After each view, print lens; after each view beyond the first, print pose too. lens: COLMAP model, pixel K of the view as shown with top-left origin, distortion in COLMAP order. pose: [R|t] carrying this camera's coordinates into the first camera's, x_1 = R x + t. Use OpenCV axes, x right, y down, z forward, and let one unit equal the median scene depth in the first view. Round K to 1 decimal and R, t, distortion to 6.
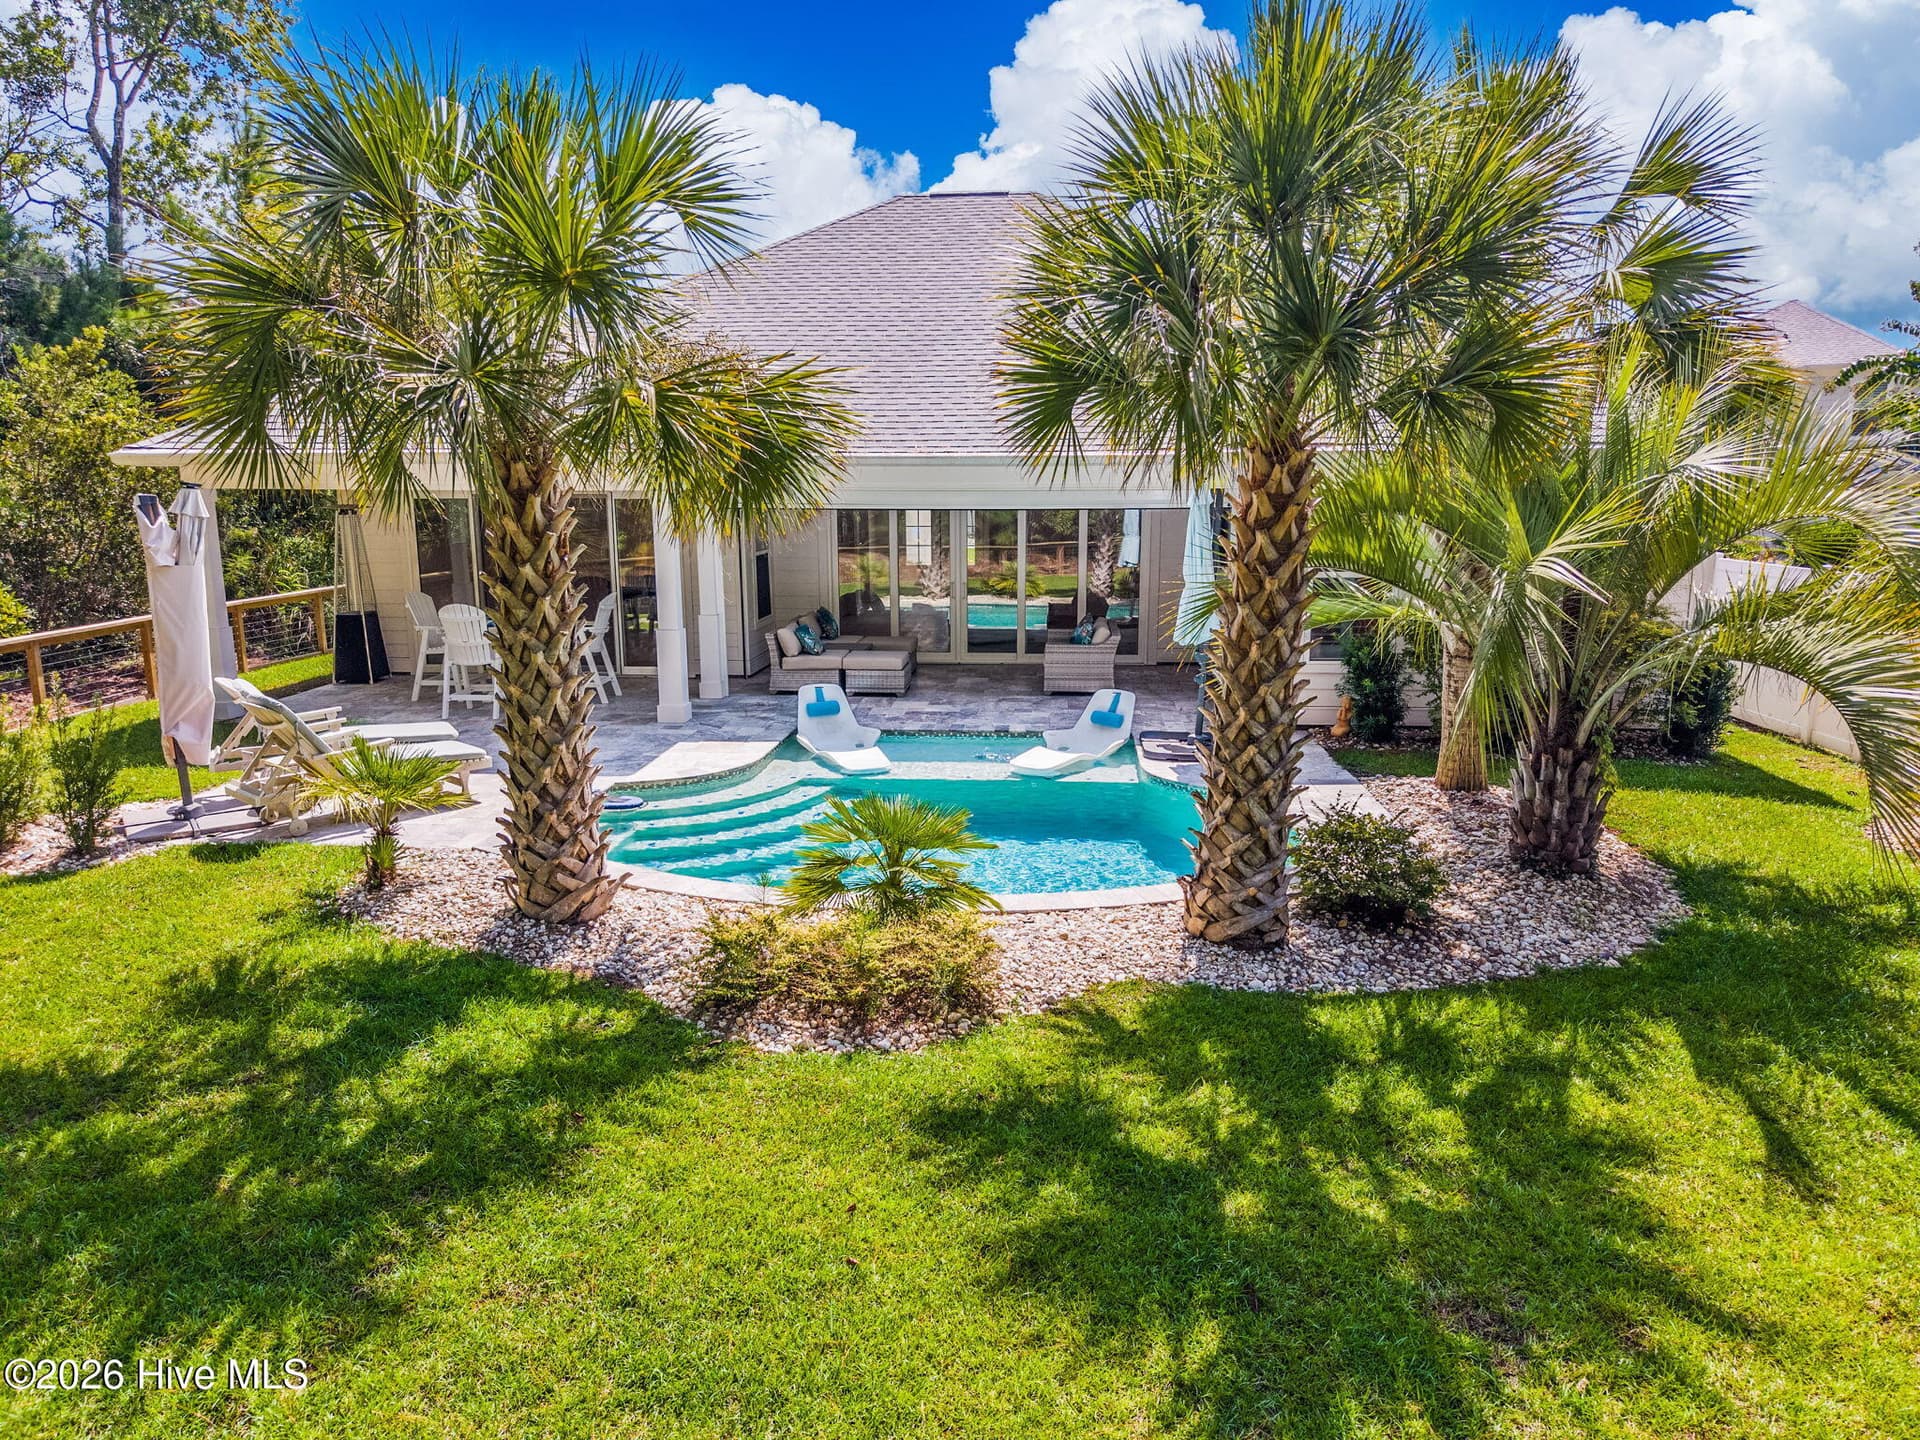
lens RADIAL K [[1292.8, 0, 969.4], [0, 1292.8, 726.0], [0, 0, 1]] dist [0.000286, -0.004704]
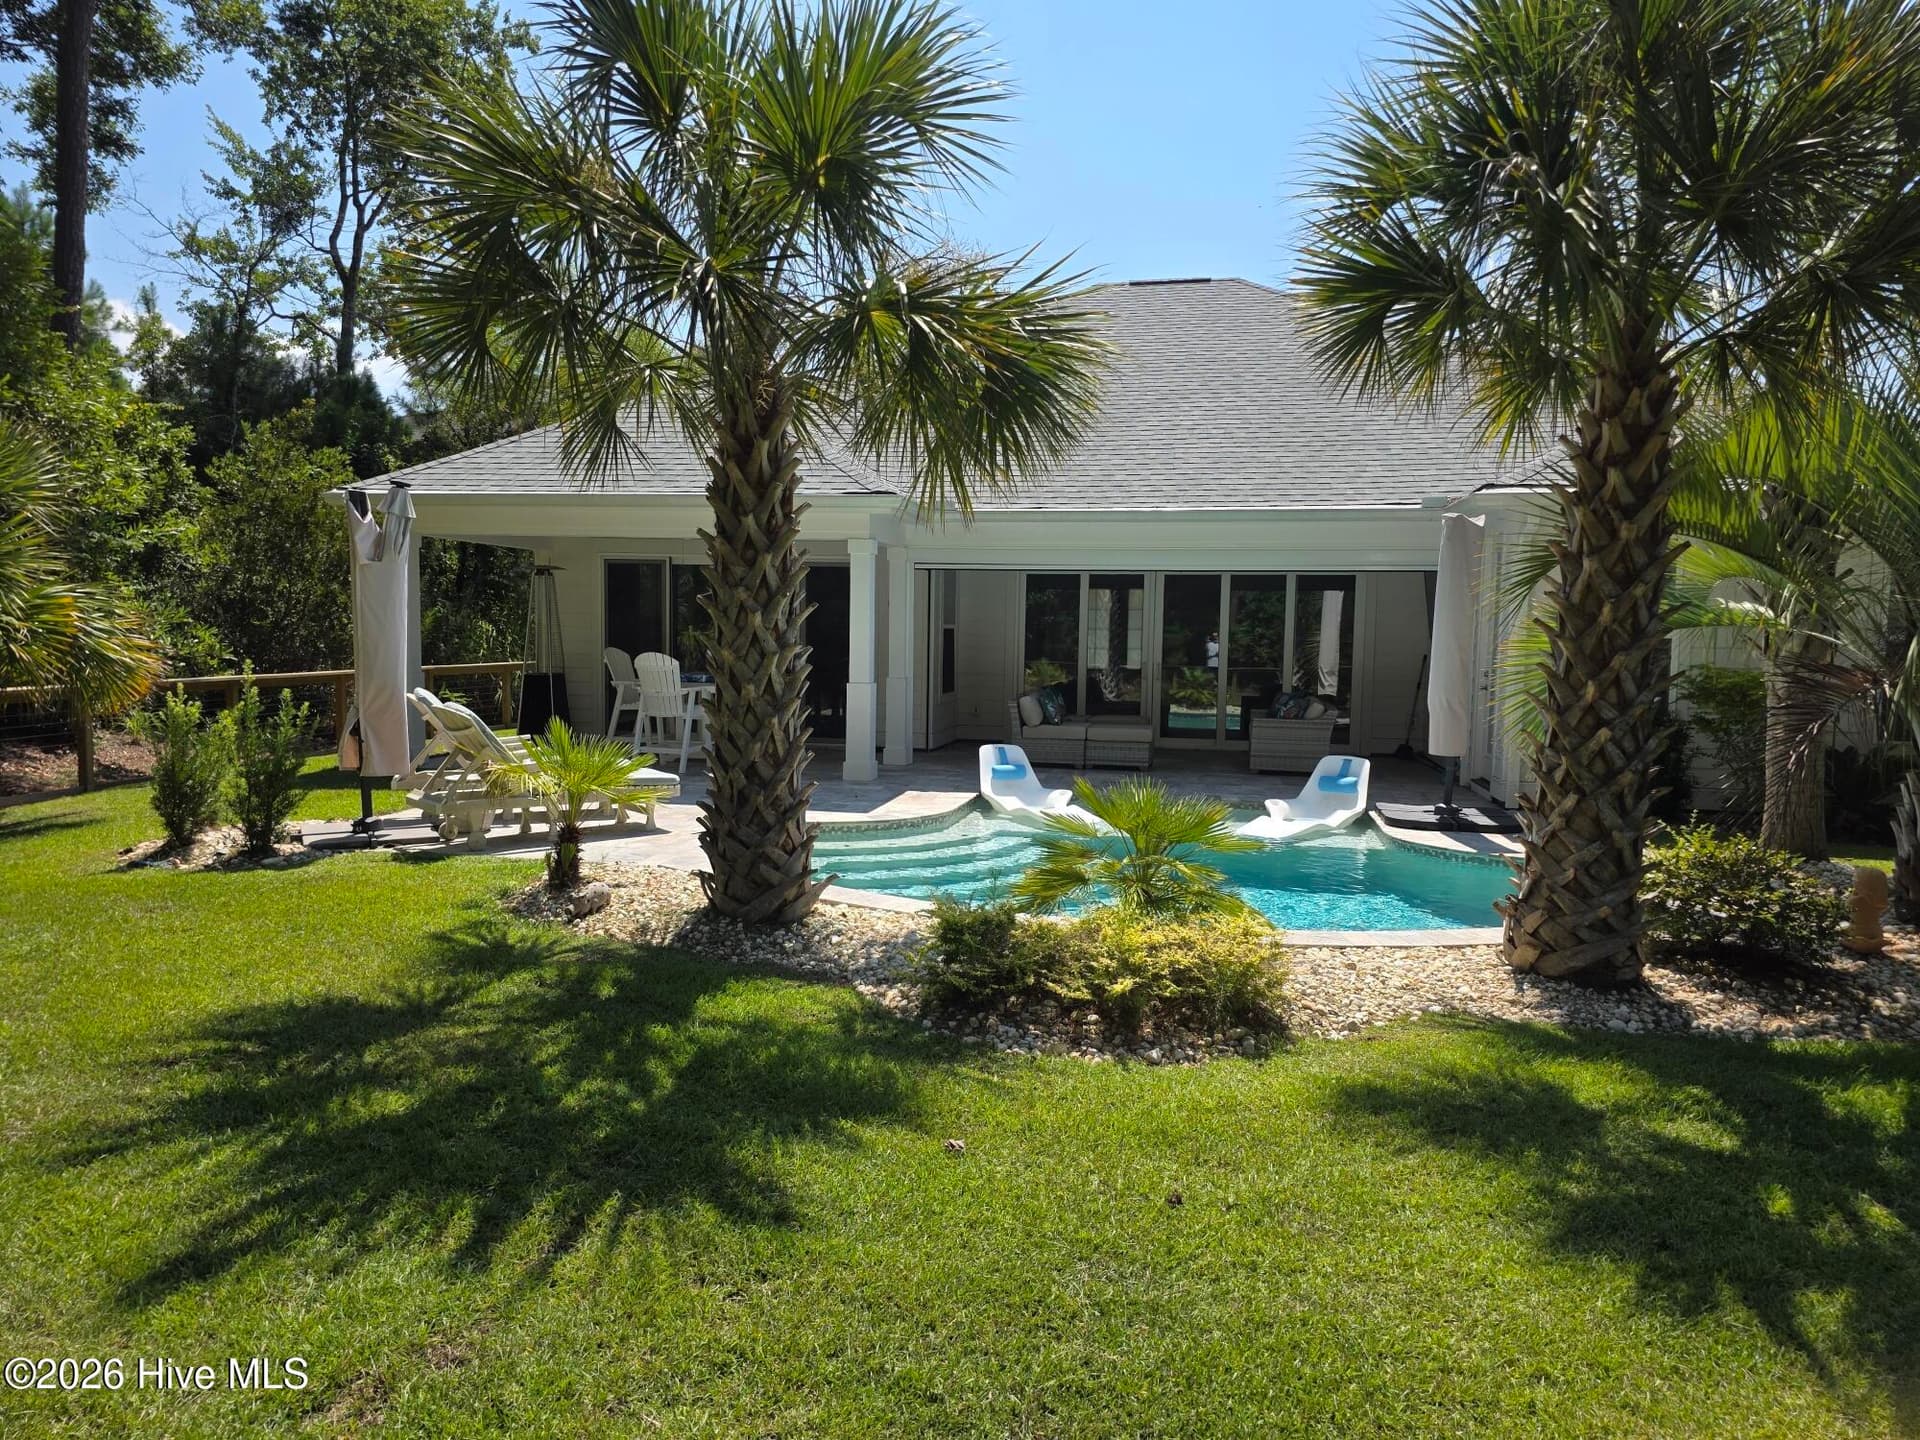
lens RADIAL K [[1285.9, 0, 960.0], [0, 1285.9, 720.0], [0, 0, 1]] dist [0.078632, -0.082163]
pose [[0.992184, 0.025354, -0.122178, -0.057545], [-0.039412, 0.992692, -0.114058, 0.082485], [0.118393, 0.117982, 0.985933, 0.098843]]
